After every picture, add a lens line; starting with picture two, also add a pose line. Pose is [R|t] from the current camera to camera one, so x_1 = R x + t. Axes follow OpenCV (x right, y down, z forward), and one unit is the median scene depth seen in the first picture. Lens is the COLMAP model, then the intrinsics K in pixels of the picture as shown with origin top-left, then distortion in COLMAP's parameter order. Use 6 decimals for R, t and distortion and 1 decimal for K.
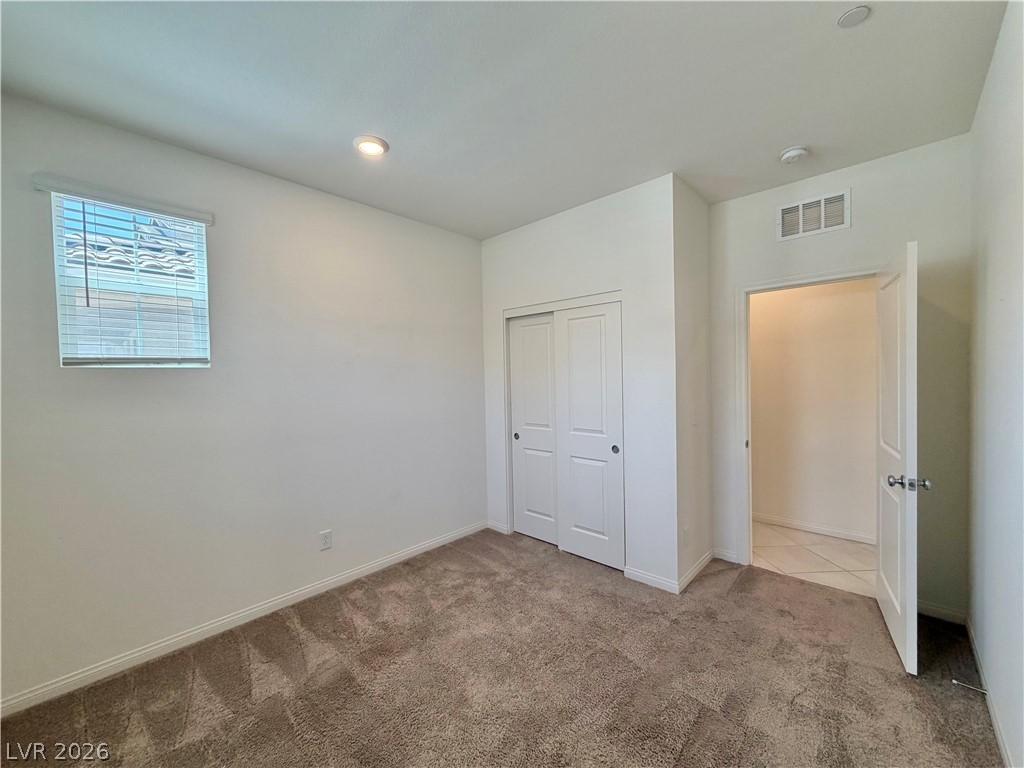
lens RADIAL K [[410.5, 0, 503.8], [0, 410.5, 386.4], [0, 0, 1]] dist [0.015506, -0.000408]
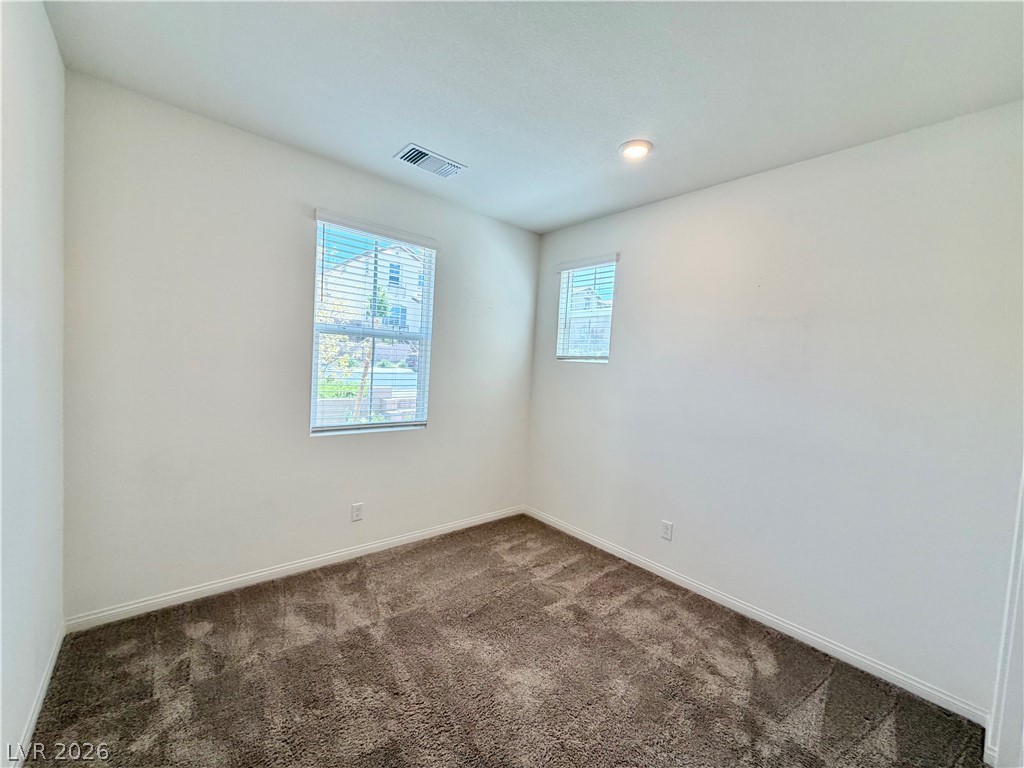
lens RADIAL K [[410.5, 0, 510.1], [0, 410.5, 380.6], [0, 0, 1]] dist [0.015506, -0.000408]
pose [[-0.095778, 0.054260, -0.993923, 0.748069], [-0.072523, 0.995479, 0.061334, -0.046527], [0.992757, 0.077957, -0.091410, 0.807357]]
